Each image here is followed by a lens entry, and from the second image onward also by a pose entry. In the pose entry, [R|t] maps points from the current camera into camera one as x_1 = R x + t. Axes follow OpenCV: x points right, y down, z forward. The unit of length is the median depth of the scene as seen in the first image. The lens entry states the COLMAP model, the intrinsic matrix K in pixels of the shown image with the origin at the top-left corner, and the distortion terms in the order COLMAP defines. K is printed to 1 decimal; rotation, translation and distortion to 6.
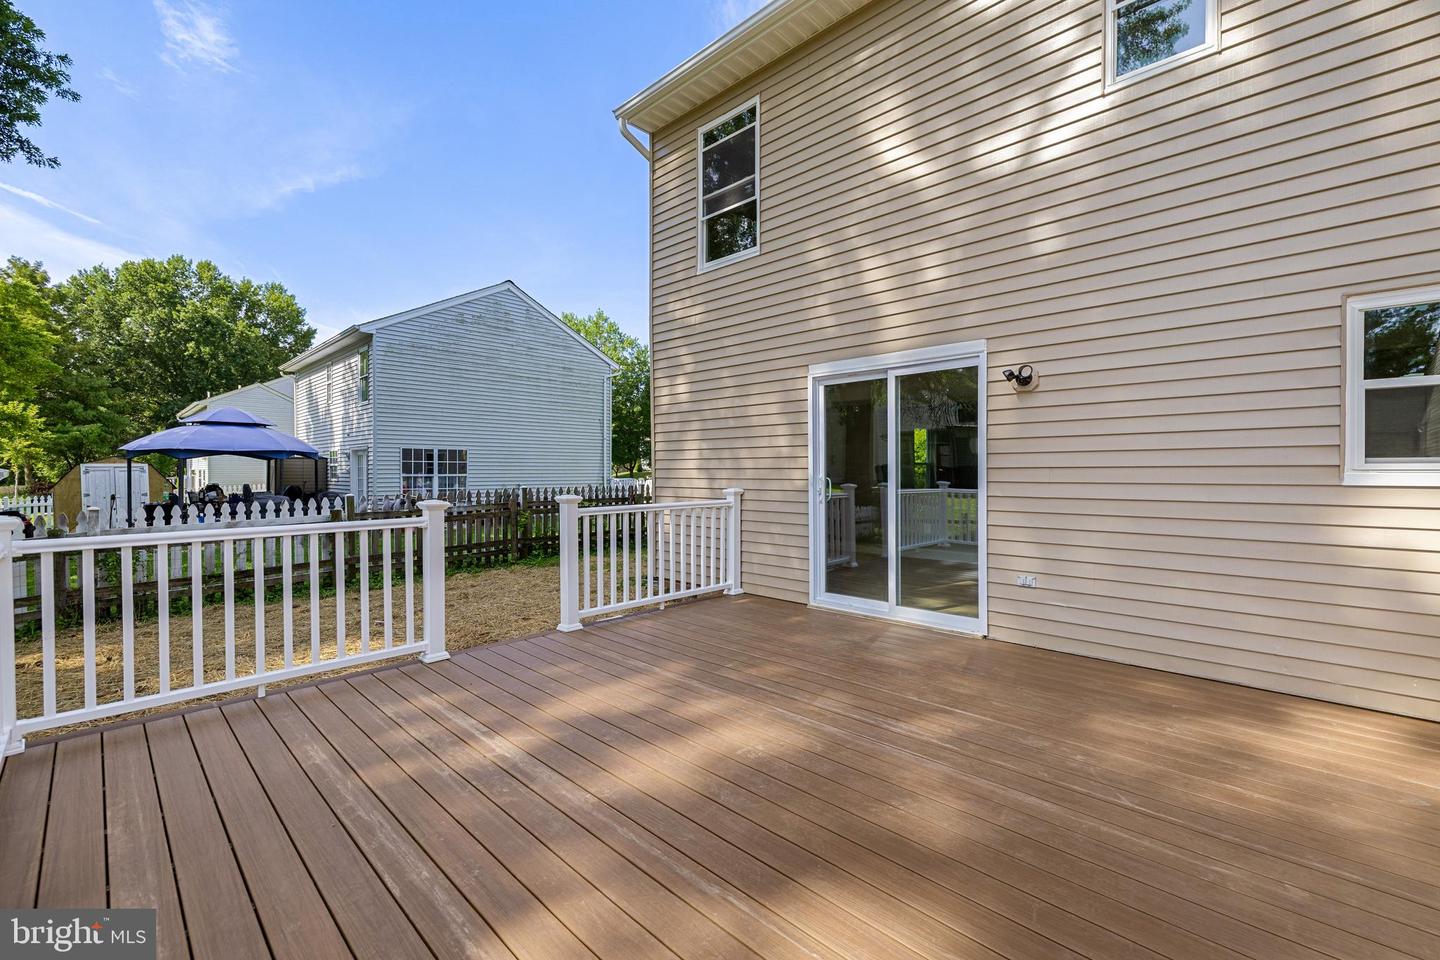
lens RADIAL K [[611.2, 0, 727.5], [0, 611.2, 465.0], [0, 0, 1]] dist [0.004445, -0.000113]
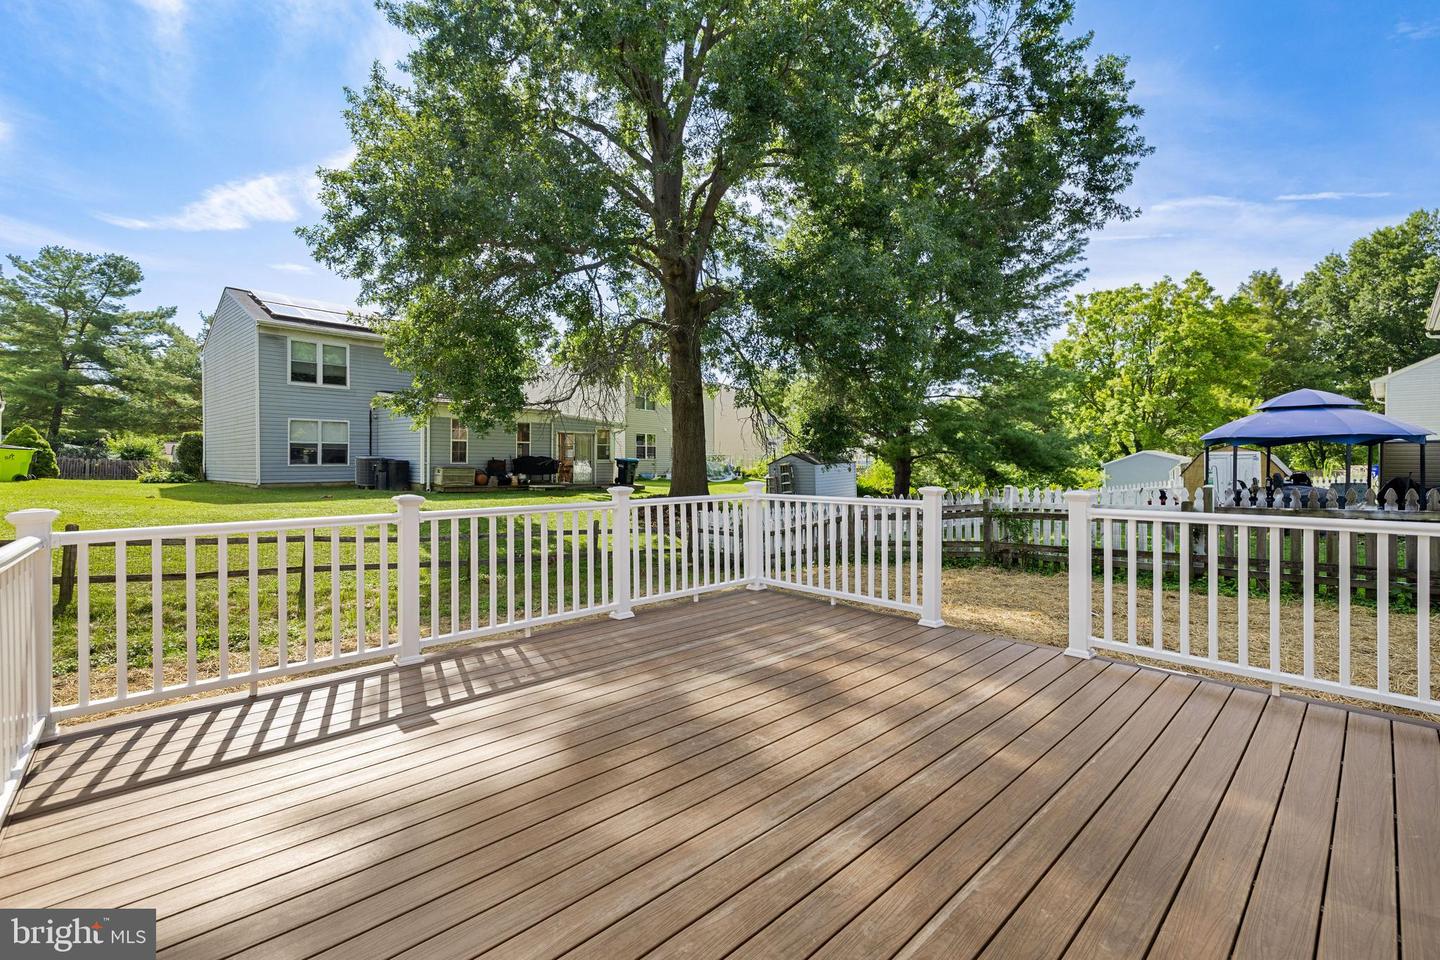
lens RADIAL K [[611.2, 0, 731.8], [0, 611.2, 491.4], [0, 0, 1]] dist [0.004445, -0.000113]
pose [[-0.053375, 0.056619, -0.996968, 0.195326], [0.014255, 0.998333, 0.055933, -0.004942], [0.998473, -0.011226, -0.054093, 0.184370]]
